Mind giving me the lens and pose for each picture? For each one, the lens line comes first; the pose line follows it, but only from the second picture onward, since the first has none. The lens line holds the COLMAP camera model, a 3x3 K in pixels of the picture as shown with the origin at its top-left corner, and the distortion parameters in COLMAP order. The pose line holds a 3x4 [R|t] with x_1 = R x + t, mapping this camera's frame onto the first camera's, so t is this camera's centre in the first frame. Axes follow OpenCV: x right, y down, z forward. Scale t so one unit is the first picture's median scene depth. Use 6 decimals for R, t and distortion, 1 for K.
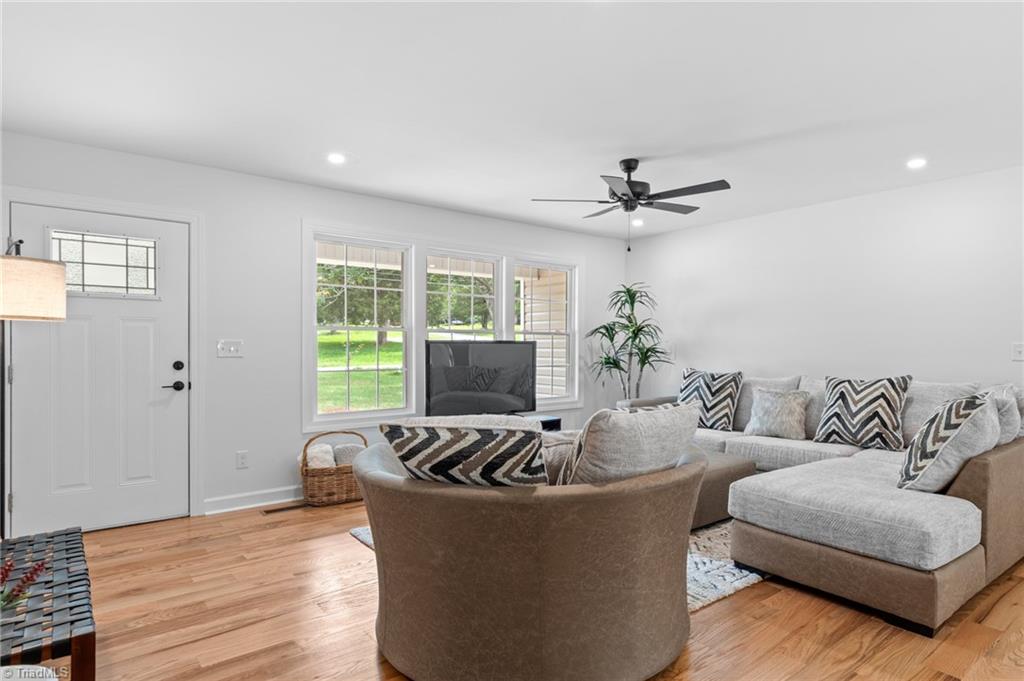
lens RADIAL K [[564.4, 0, 512.0], [0, 564.4, 340.5], [0, 0, 1]] dist [0.003031, 0.000425]
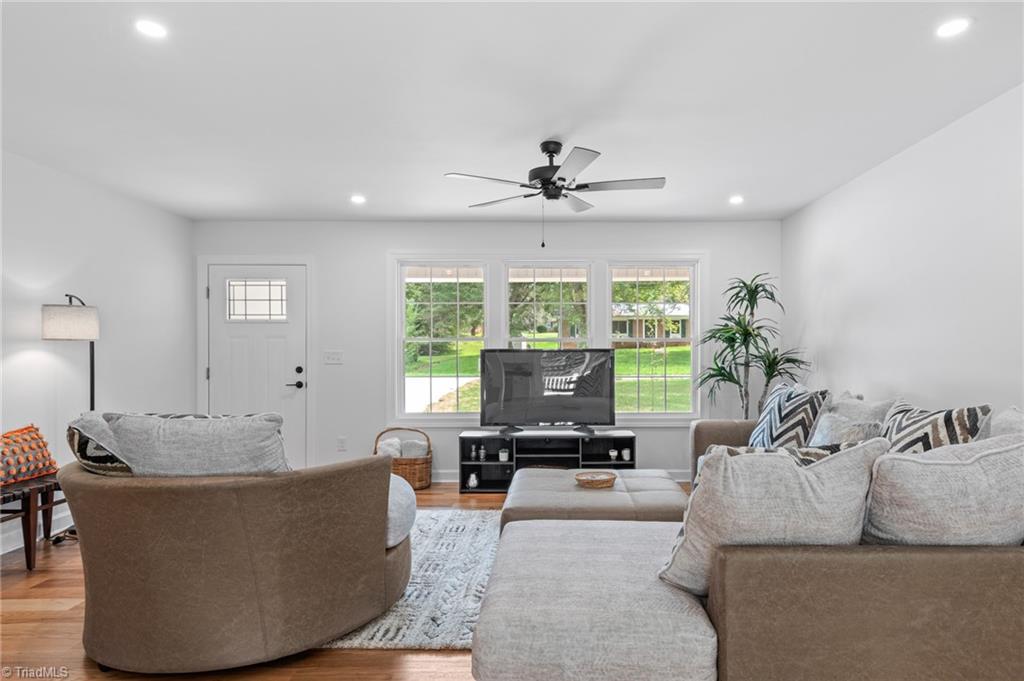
lens RADIAL K [[553.3, 0, 530.8], [0, 553.3, 349.1], [0, 0, 1]] dist [-0.003481, -0.001491]
pose [[0.788389, -0.008443, -0.615119, 0.614886], [0.009010, 0.999957, -0.002176, 0.002092], [0.615111, -0.003827, 0.788431, 0.262333]]
